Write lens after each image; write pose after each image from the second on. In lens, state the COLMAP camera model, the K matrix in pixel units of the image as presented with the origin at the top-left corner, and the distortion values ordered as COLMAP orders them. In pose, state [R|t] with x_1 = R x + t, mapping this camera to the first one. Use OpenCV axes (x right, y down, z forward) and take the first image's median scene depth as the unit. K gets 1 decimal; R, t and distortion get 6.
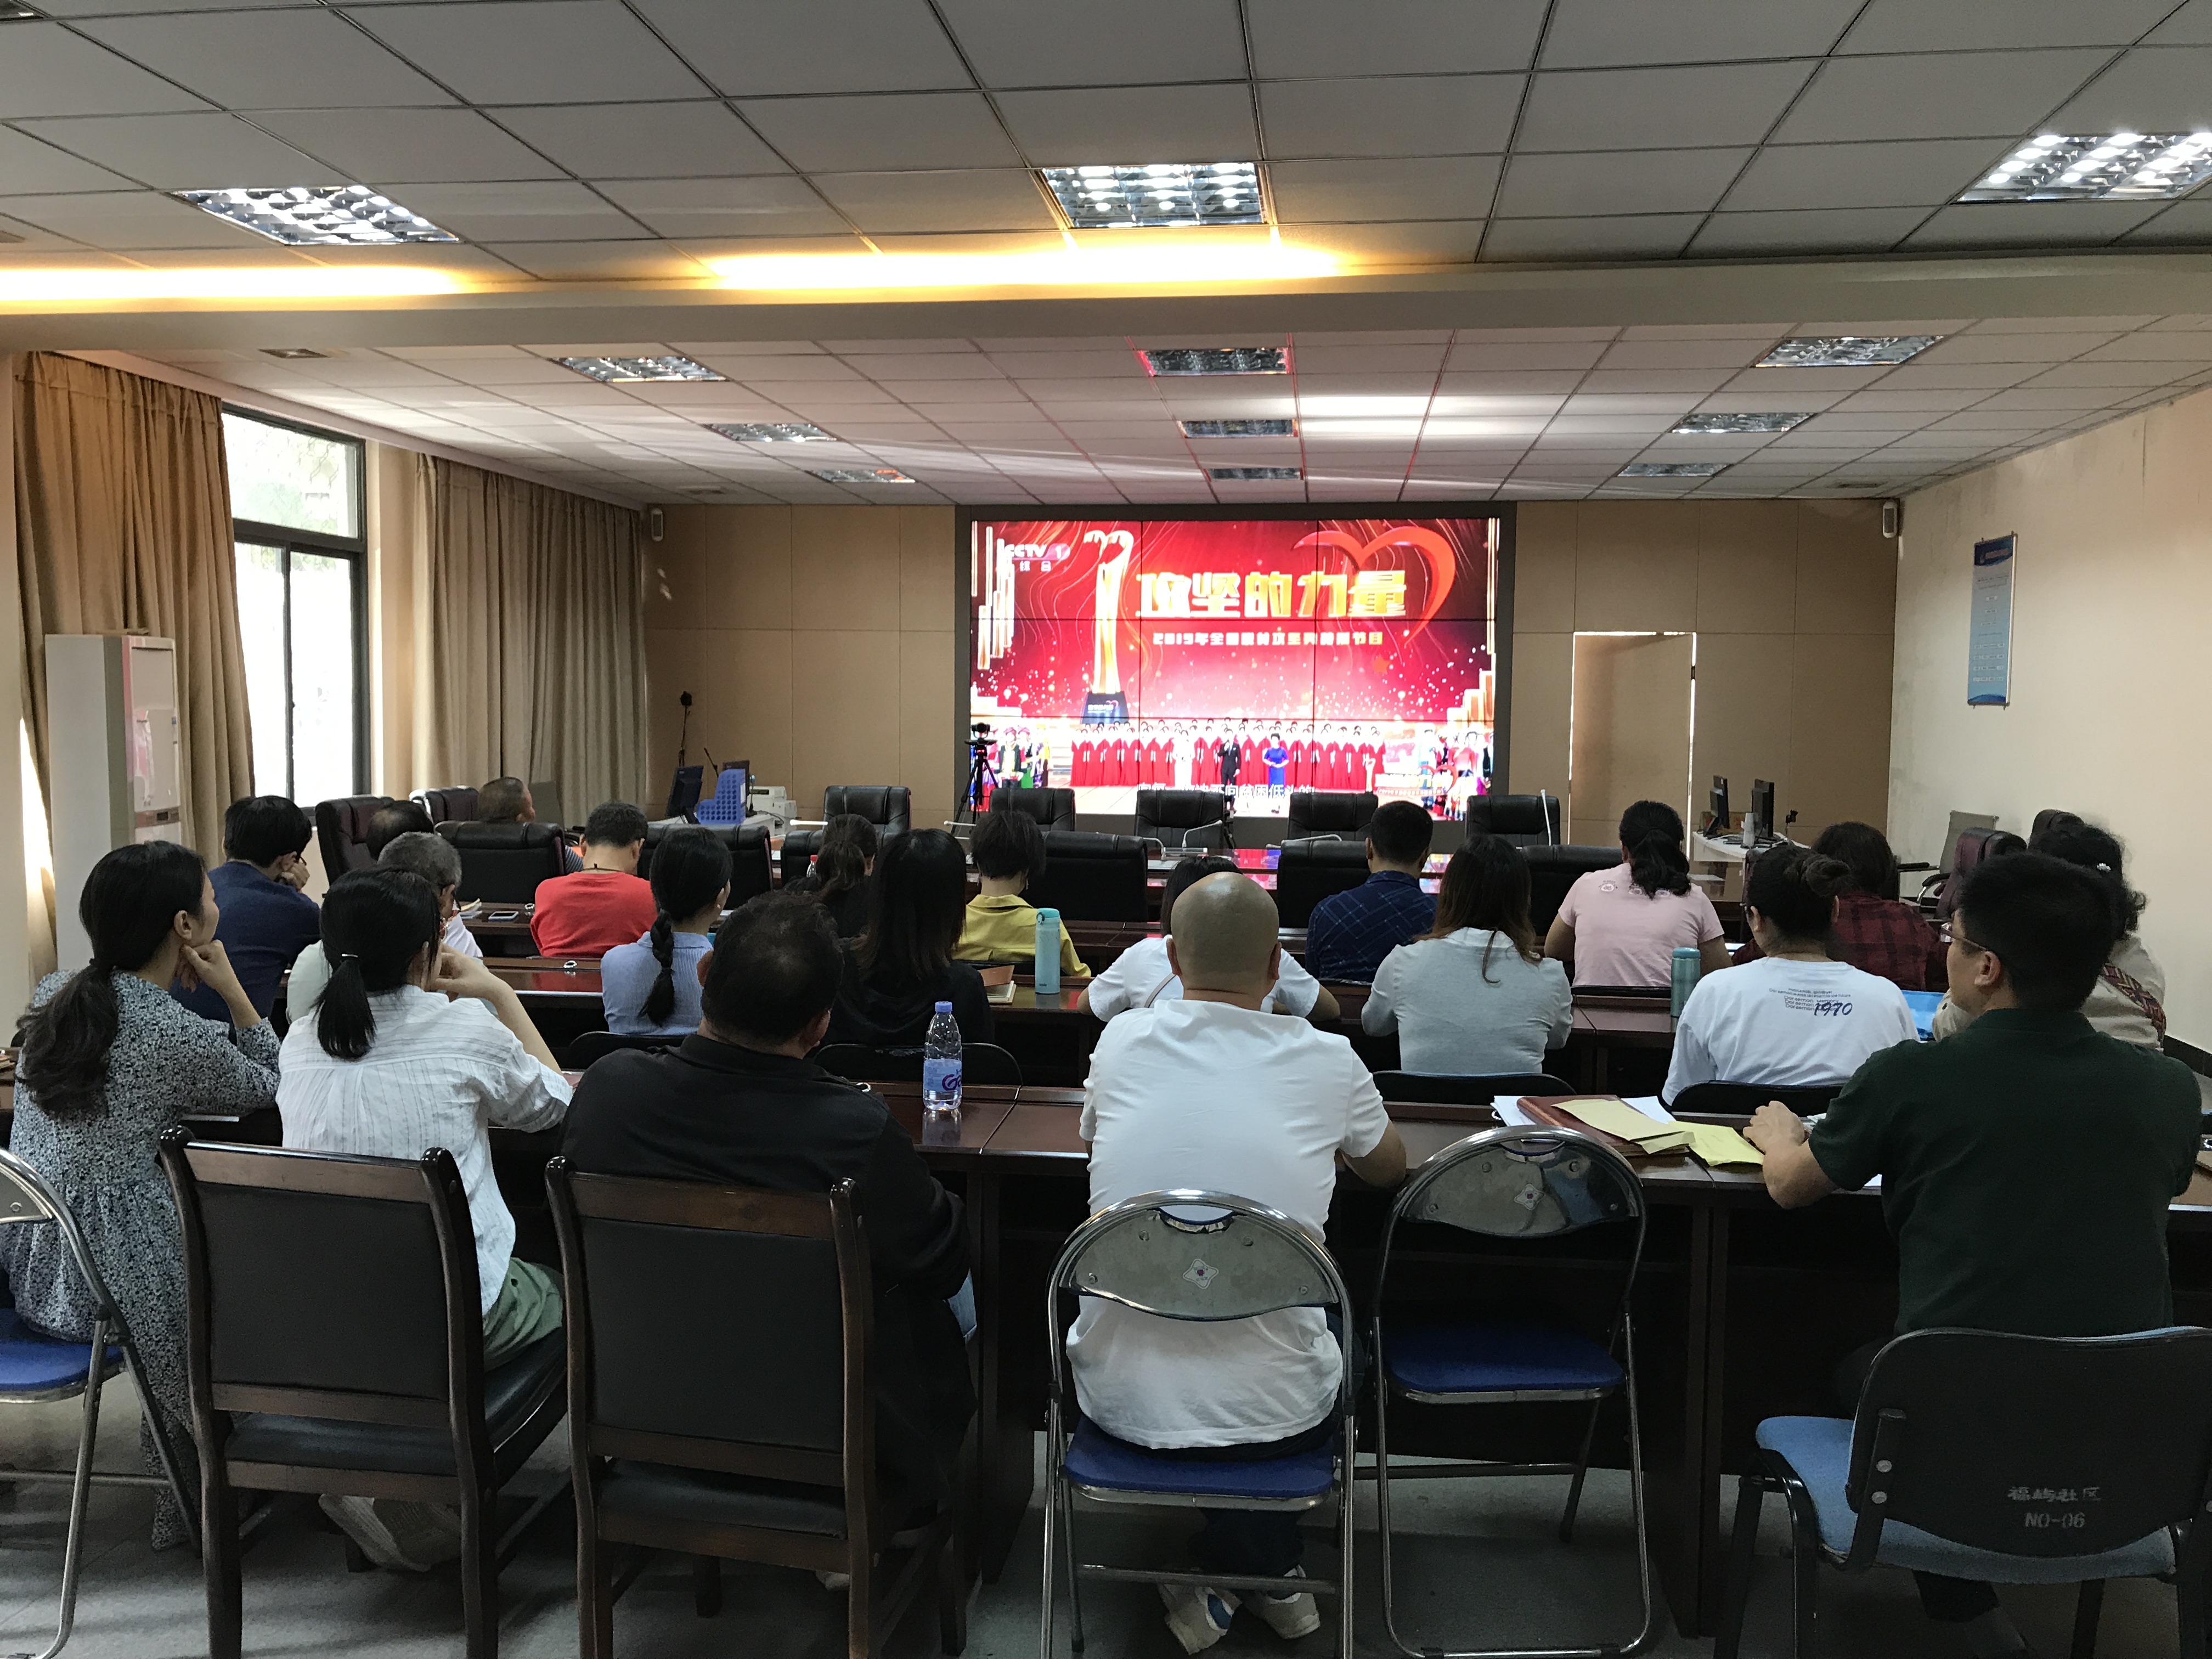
lens RADIAL K [[1811.8, 0, 1106.0], [0, 1811.8, 829.5], [0, 0, 1]] dist [-0.005949, 0.006659]
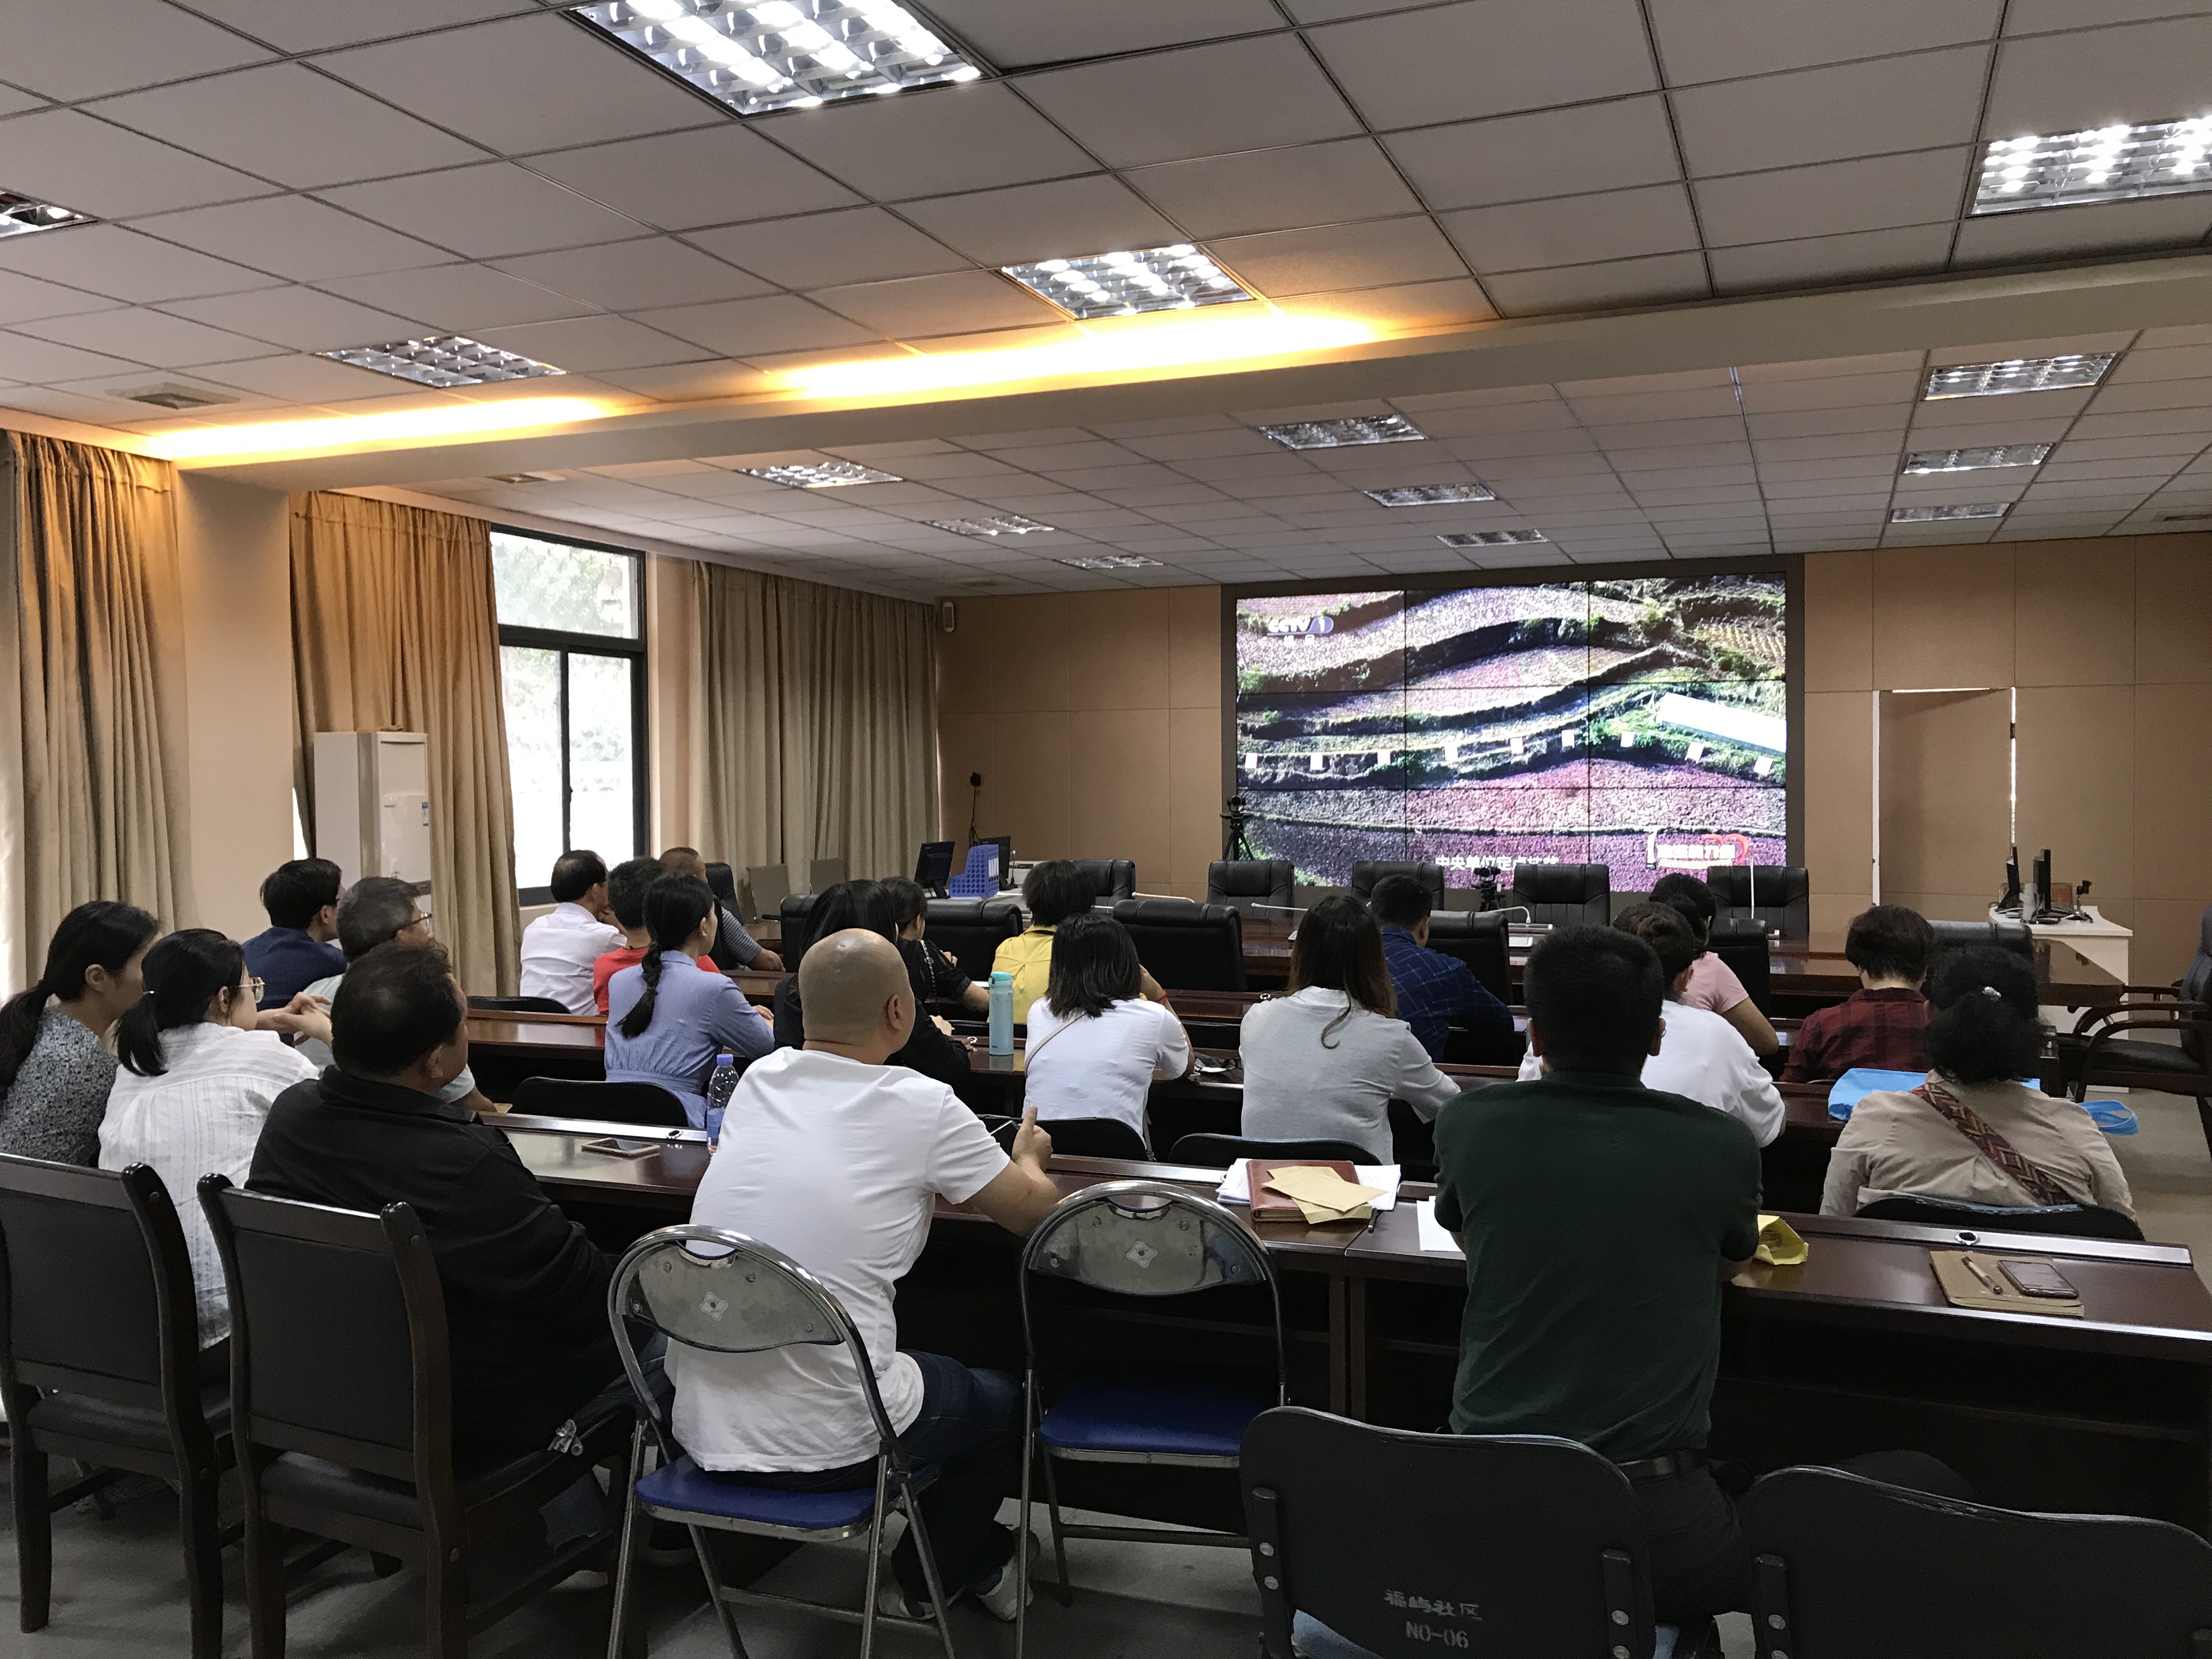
lens RADIAL K [[1811.8, 0, 1106.0], [0, 1811.8, 829.5], [0, 0, 1]] dist [-0.005949, 0.006659]
pose [[0.967338, -0.010367, -0.253276, 0.198236], [-0.000653, 0.999058, -0.043388, 0.004949], [0.253488, 0.042136, 0.966421, 0.006968]]
